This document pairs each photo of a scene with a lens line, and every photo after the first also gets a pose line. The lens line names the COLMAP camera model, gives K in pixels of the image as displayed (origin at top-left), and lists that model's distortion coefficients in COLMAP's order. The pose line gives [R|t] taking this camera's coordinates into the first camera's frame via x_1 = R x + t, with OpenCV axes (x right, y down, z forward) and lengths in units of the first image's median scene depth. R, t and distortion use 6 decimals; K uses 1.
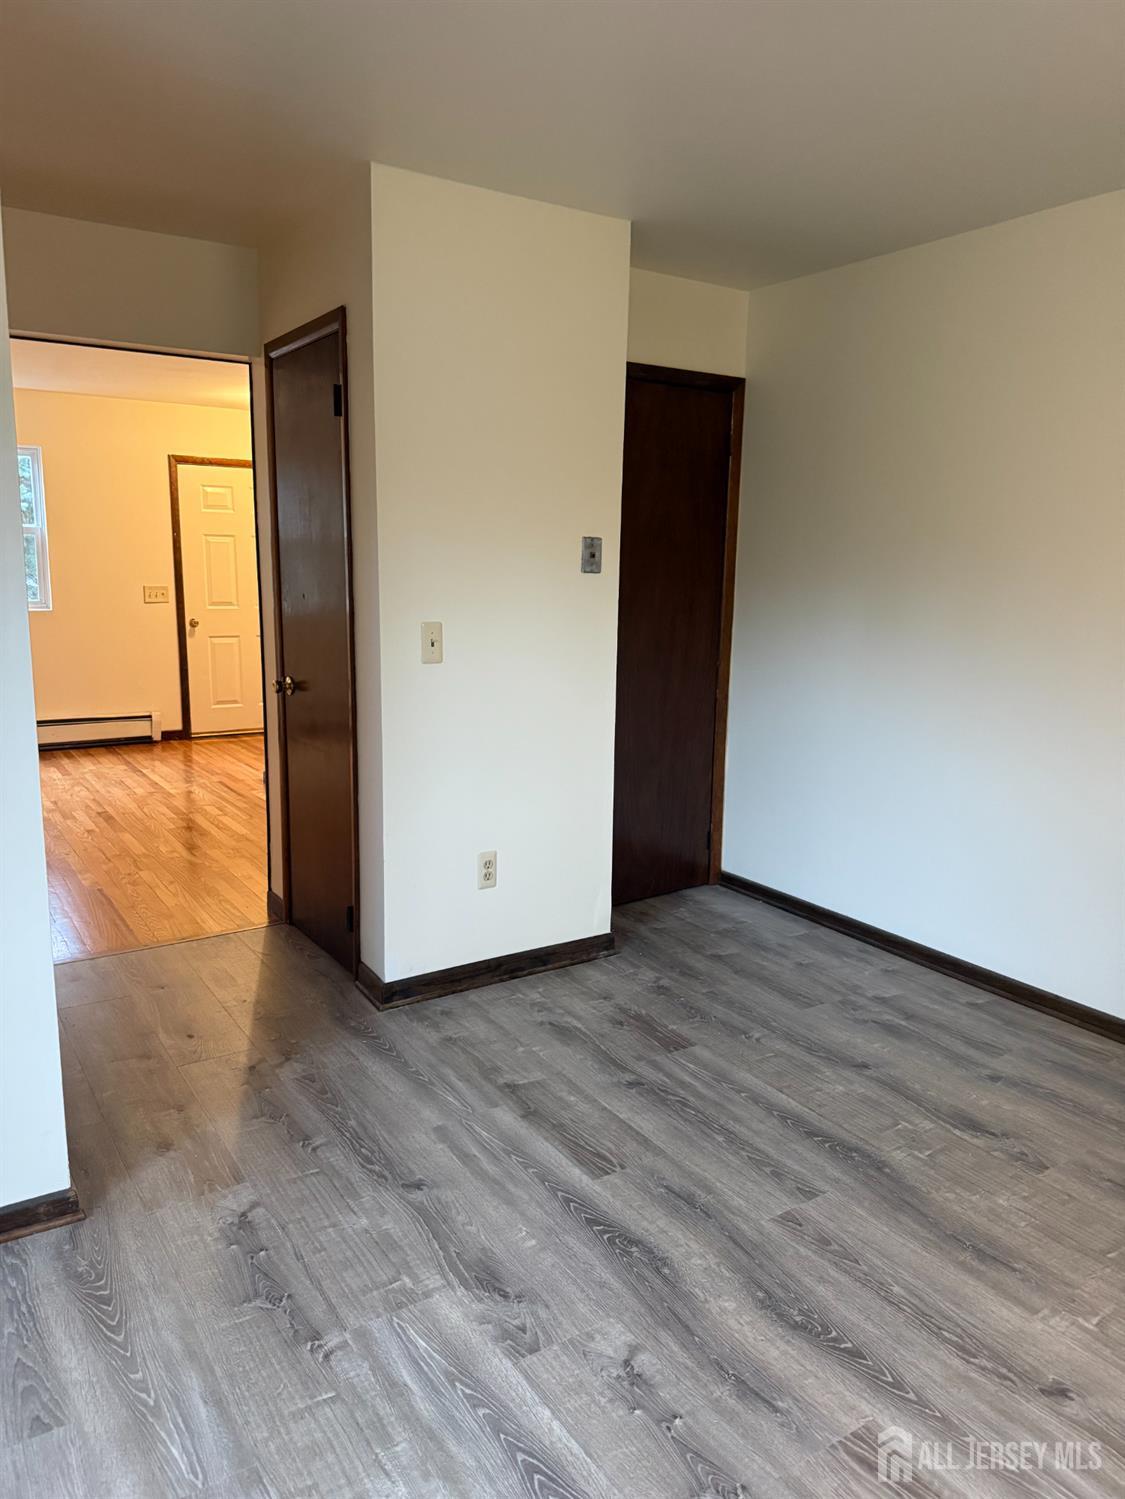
lens RADIAL K [[1026.7, 0, 566.9], [0, 1026.7, 747.1], [0, 0, 1]] dist [0.029959, -0.042558]
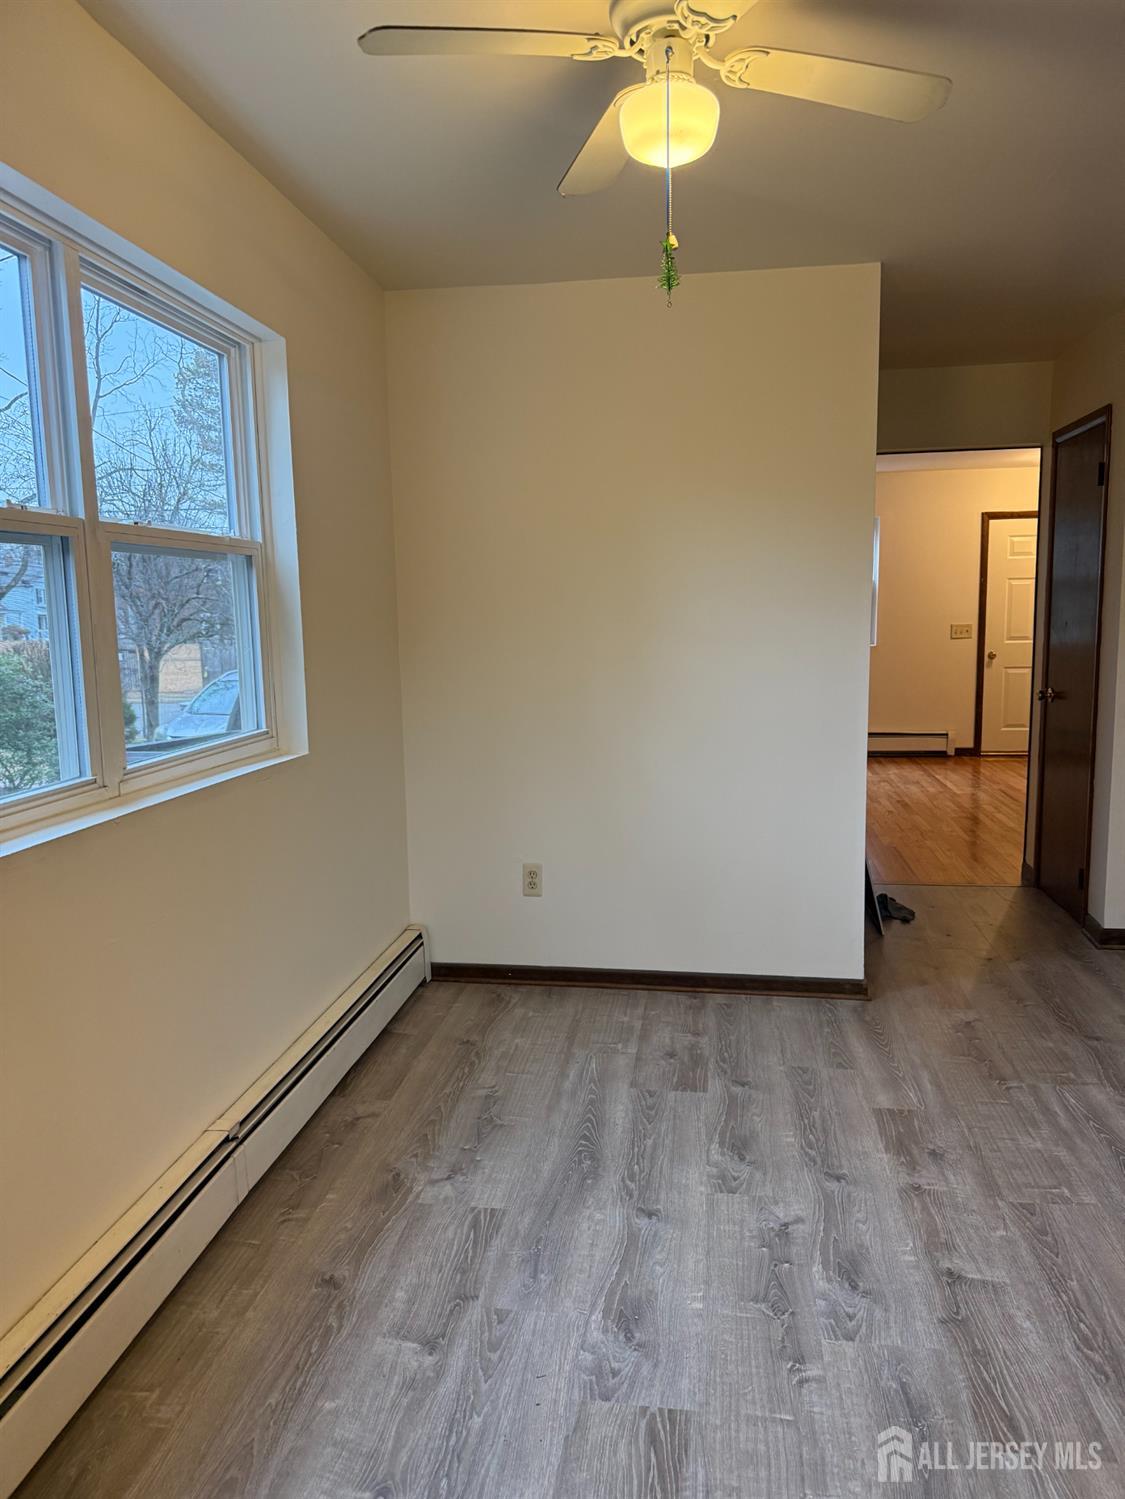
lens RADIAL K [[1026.7, 0, 566.9], [0, 1026.7, 747.1], [0, 0, 1]] dist [0.029959, -0.042558]
pose [[0.733924, 0.060729, -0.676512, 0.174097], [-0.088949, 0.996011, -0.007087, 0.073855], [0.673383, 0.065376, 0.736398, -0.372066]]
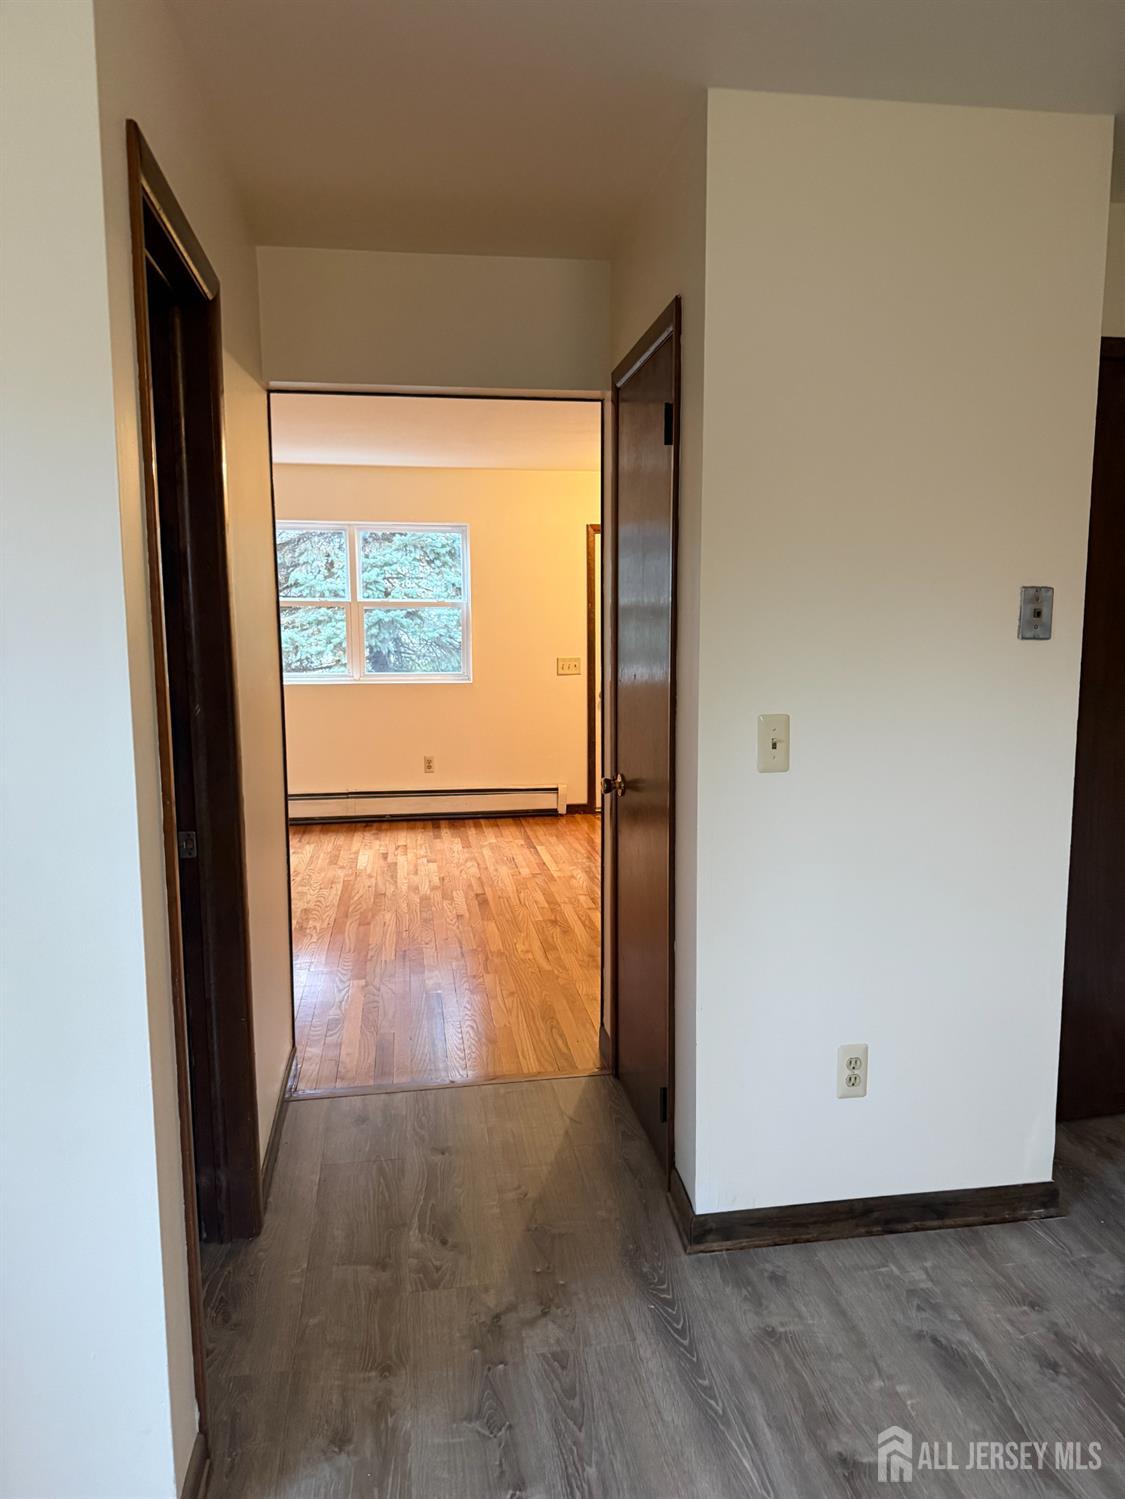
lens RADIAL K [[1023.3, 0, 562.5], [0, 1023.3, 749.5], [0, 0, 1]] dist [0.017151, -0.042034]
pose [[0.904297, 0.028132, -0.425976, 0.033011], [-0.052675, 0.997554, -0.045942, -0.053078], [0.423641, 0.063983, 0.903567, 0.281354]]
